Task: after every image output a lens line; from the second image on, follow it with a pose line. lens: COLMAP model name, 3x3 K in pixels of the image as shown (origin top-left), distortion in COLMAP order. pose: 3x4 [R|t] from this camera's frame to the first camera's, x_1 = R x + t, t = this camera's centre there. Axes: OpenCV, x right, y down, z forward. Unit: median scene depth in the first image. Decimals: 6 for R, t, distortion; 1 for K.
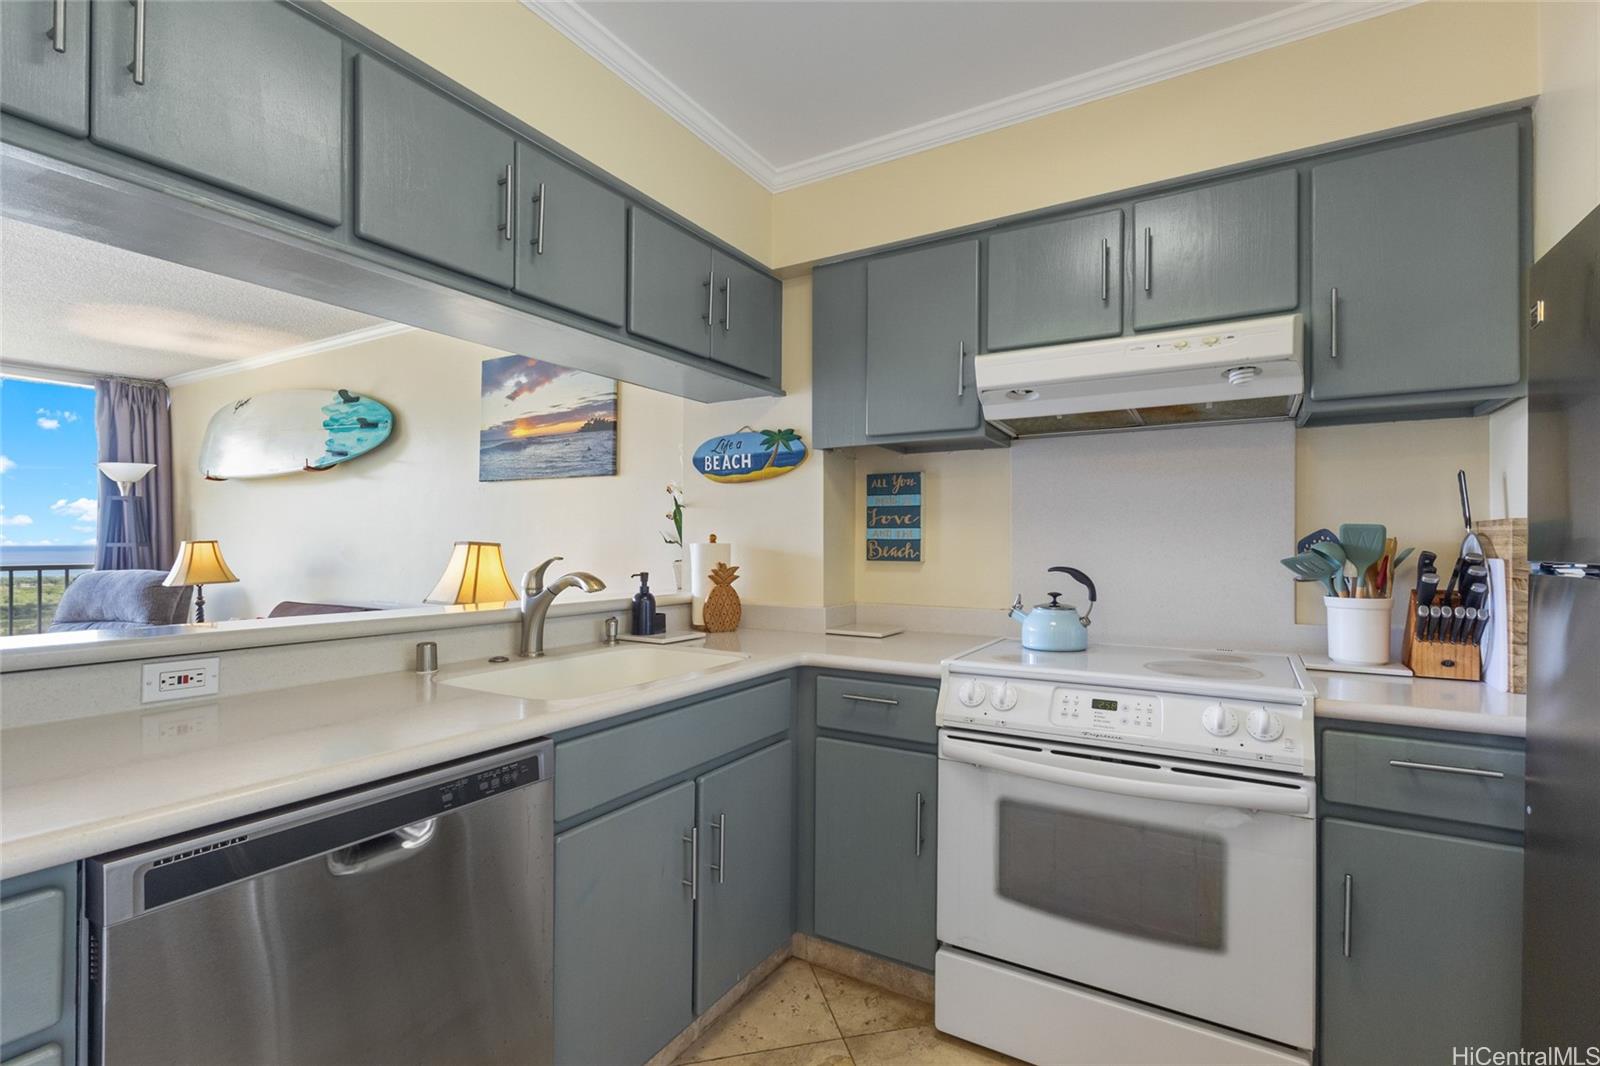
lens RADIAL K [[739.6, 0, 806.8], [0, 739.6, 540.0], [0, 0, 1]] dist [0.000399, 0.001538]
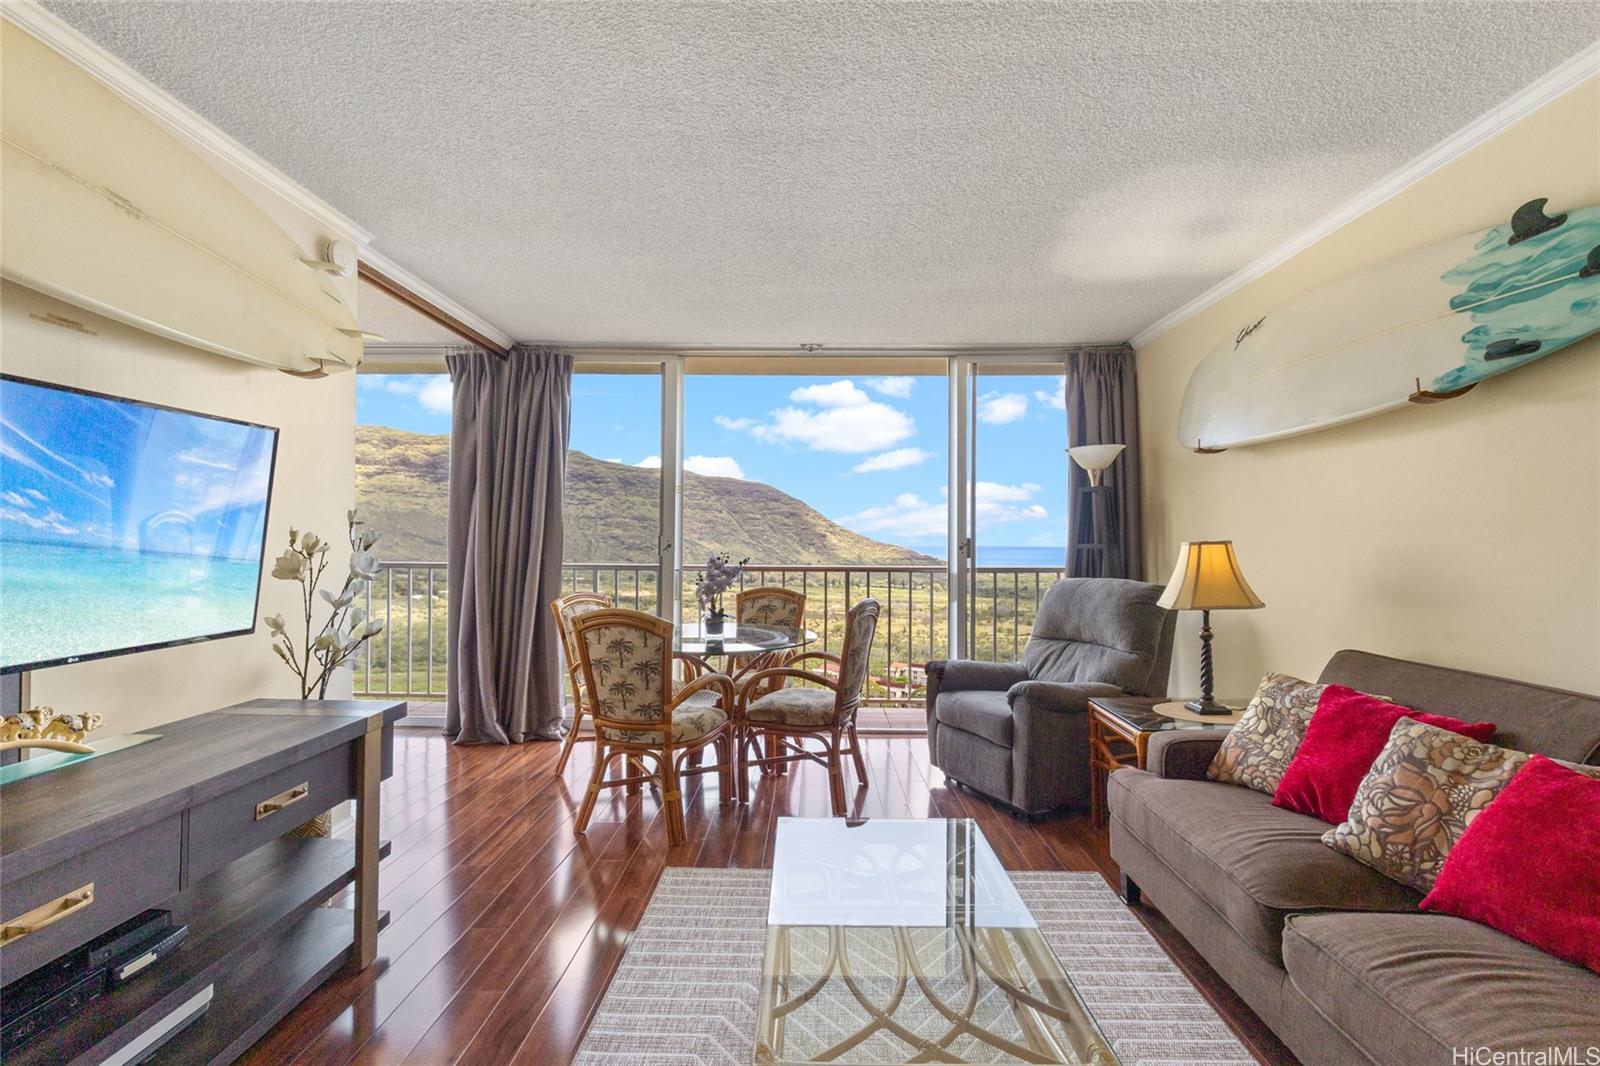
lens RADIAL K [[739.6, 0, 802.1], [0, 739.6, 534.4], [0, 0, 1]] dist [0.000399, 0.001538]
pose [[0.486533, -0.006884, -0.873635, -0.950191], [-0.004847, 0.999932, -0.010578, 0.010243], [0.873649, 0.009381, 0.486467, 0.836757]]
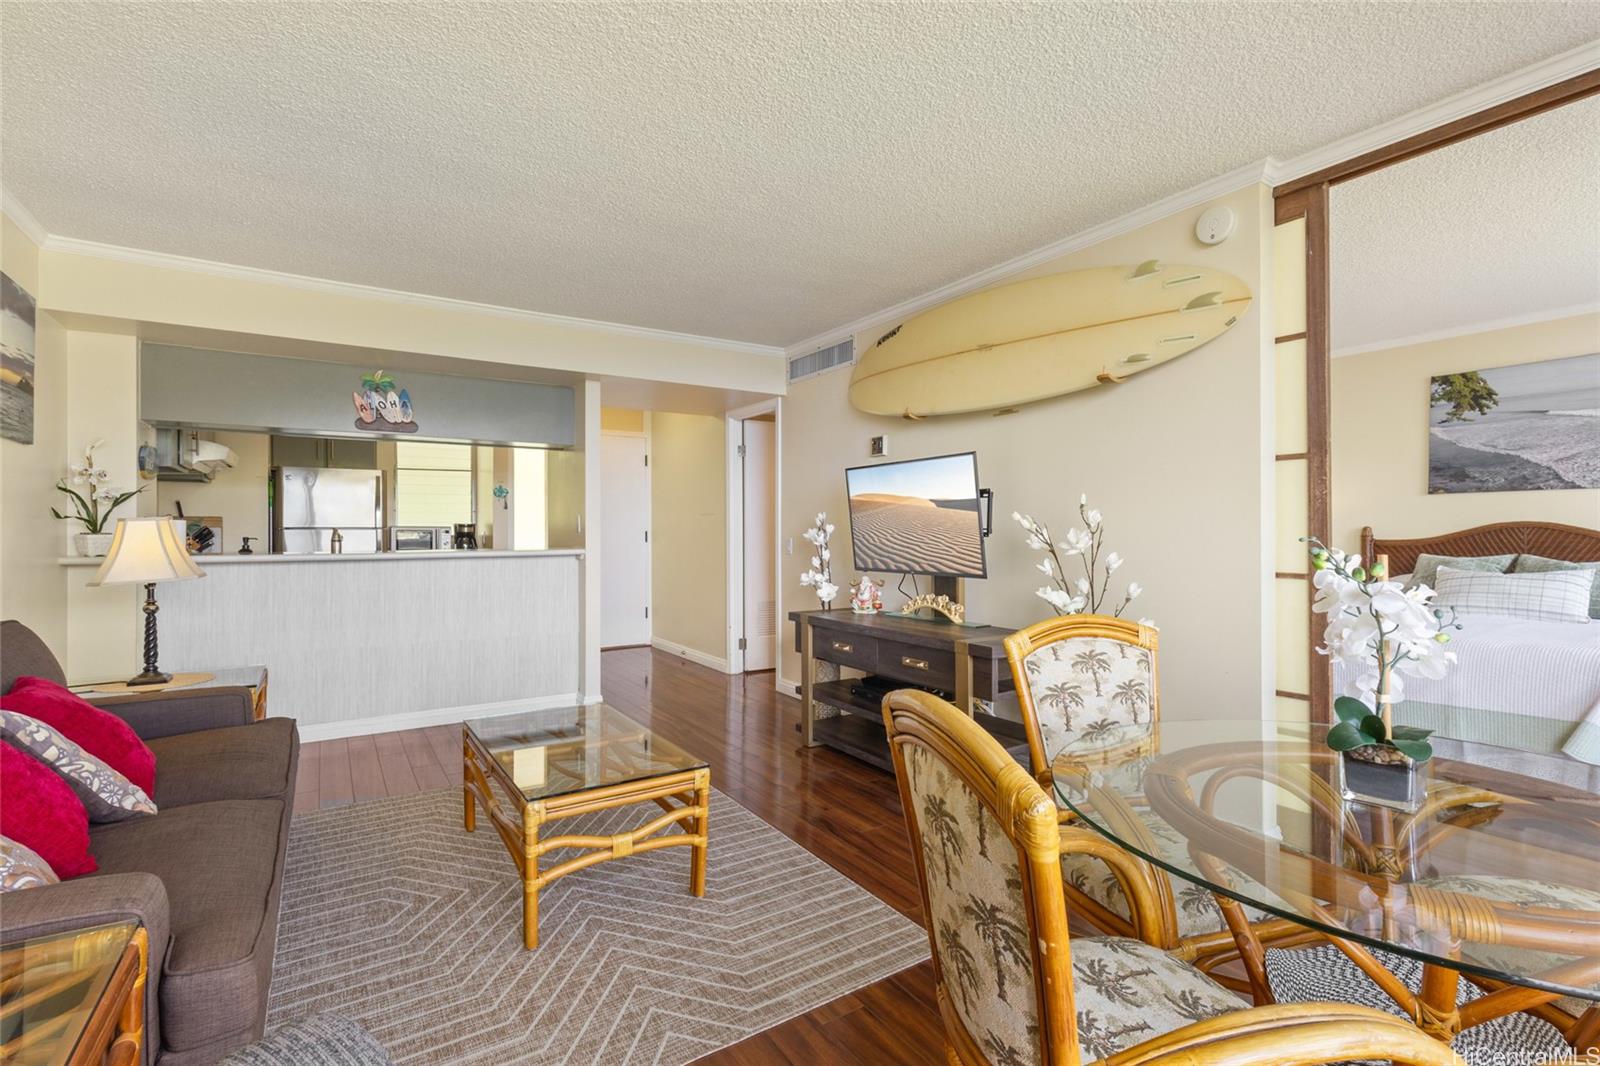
lens RADIAL K [[739.6, 0, 801.4], [0, 739.6, 533.1], [0, 0, 1]] dist [0.000399, 0.001538]
pose [[-0.892754, 0.002805, 0.450536, -2.467563], [0.004834, 0.999983, 0.003354, 0.042367], [-0.450519, 0.005173, -0.892752, 2.217292]]
